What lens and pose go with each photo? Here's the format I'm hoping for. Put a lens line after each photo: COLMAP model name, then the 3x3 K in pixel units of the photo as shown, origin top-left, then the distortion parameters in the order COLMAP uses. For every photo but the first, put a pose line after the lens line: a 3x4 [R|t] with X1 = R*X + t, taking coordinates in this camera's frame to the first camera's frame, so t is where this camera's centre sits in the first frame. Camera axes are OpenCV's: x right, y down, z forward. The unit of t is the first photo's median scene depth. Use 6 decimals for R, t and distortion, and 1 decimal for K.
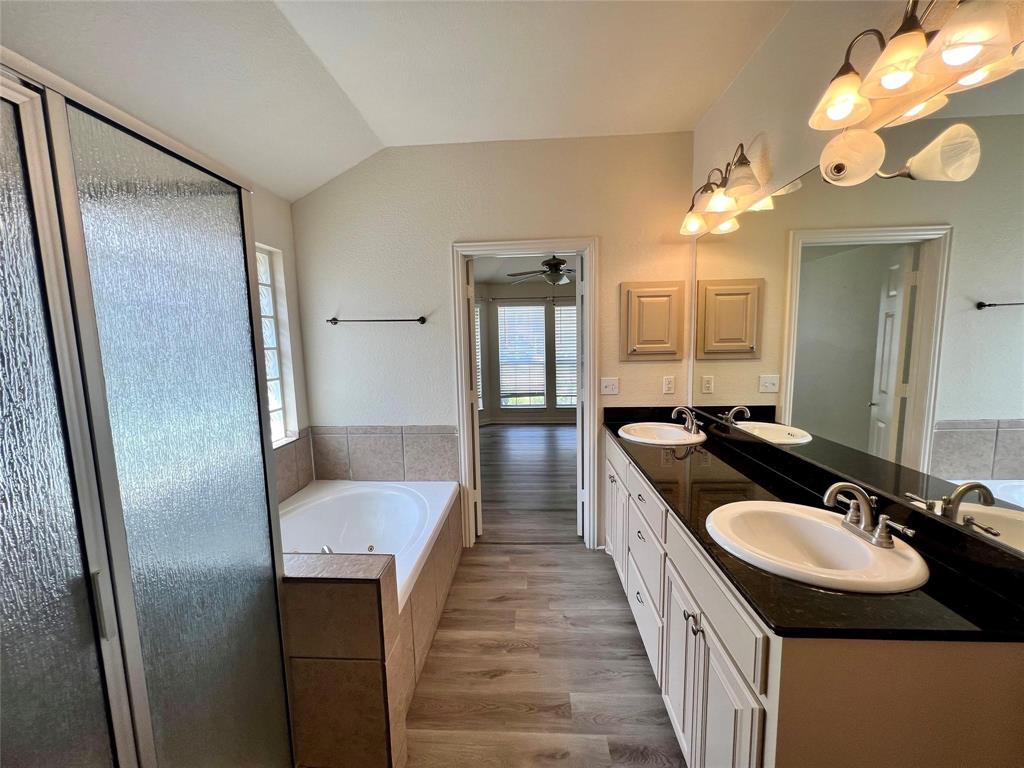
lens RADIAL K [[412.8, 0, 511.4], [0, 412.8, 387.7], [0, 0, 1]] dist [0.001360, 0.000284]
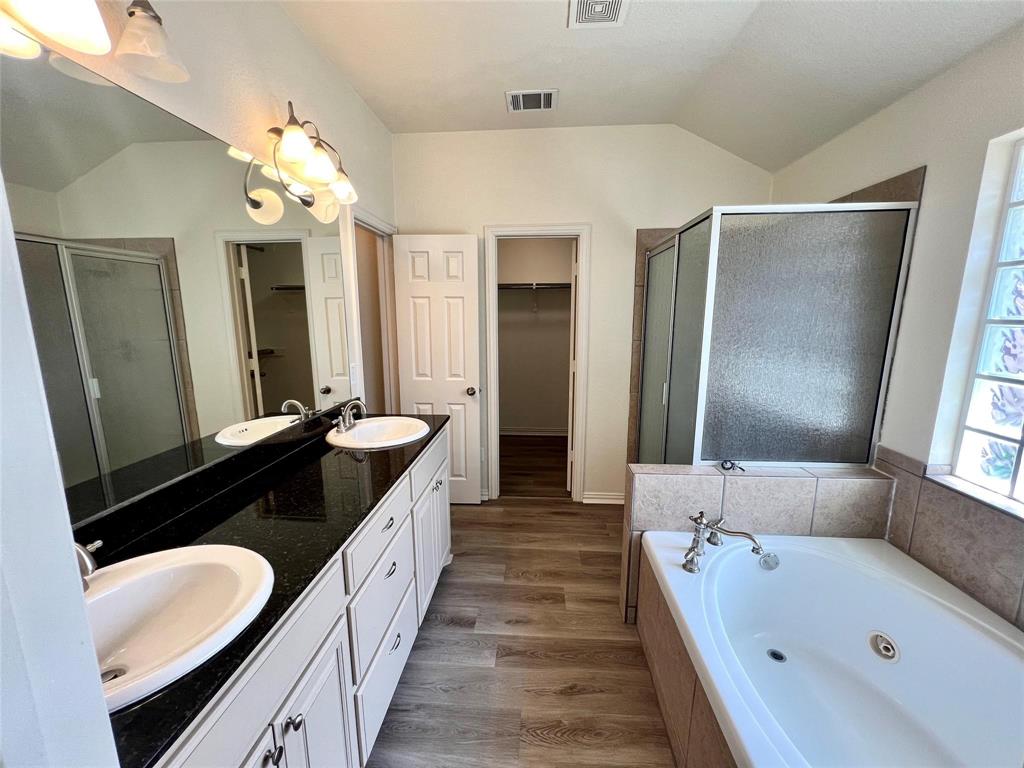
lens RADIAL K [[412.8, 0, 510.5], [0, 412.8, 382.6], [0, 0, 1]] dist [0.001360, 0.000284]
pose [[-0.999685, 0.007847, 0.023849, 0.072401], [0.014327, 0.958350, 0.285237, -0.230016], [-0.020617, 0.285489, -0.958160, 1.798658]]
